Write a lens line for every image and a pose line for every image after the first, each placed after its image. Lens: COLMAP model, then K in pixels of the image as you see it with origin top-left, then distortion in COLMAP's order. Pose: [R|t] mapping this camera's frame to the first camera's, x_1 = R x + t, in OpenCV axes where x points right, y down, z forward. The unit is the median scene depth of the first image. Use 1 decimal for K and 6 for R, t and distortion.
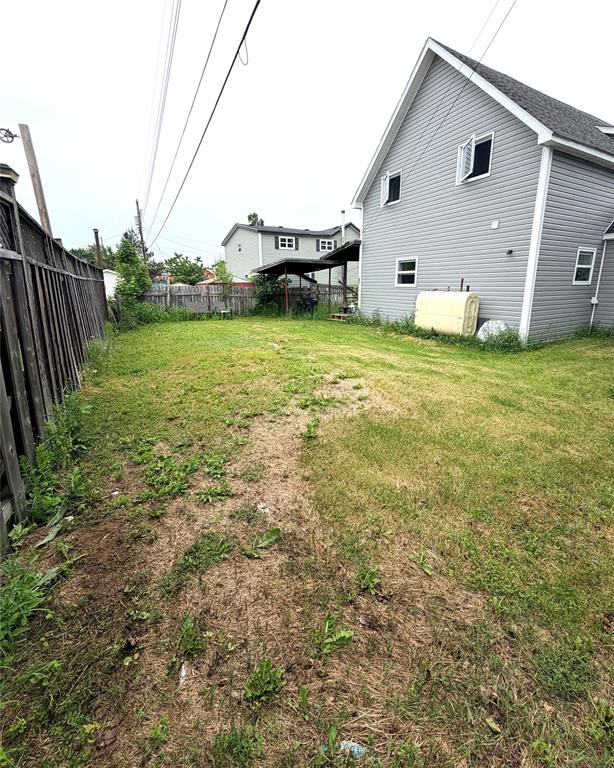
lens RADIAL K [[324.2, 0, 315.3], [0, 324.2, 353.9], [0, 0, 1]] dist [-0.001737, -0.000126]
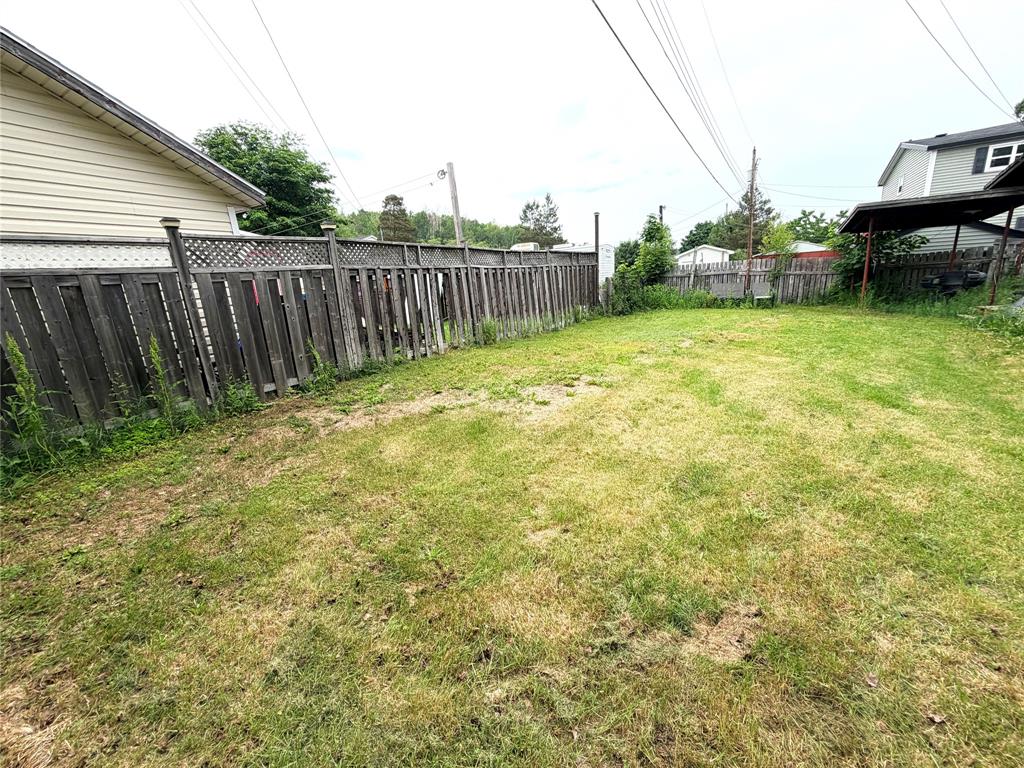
lens RADIAL K [[408.1, 0, 510.4], [0, 408.1, 381.4], [0, 0, 1]] dist [0.002728, 0.000313]
pose [[0.478162, 0.192334, -0.856953, 0.262875], [-0.124573, 0.980714, 0.150602, -0.017644], [0.869392, 0.034741, 0.492900, 0.102673]]
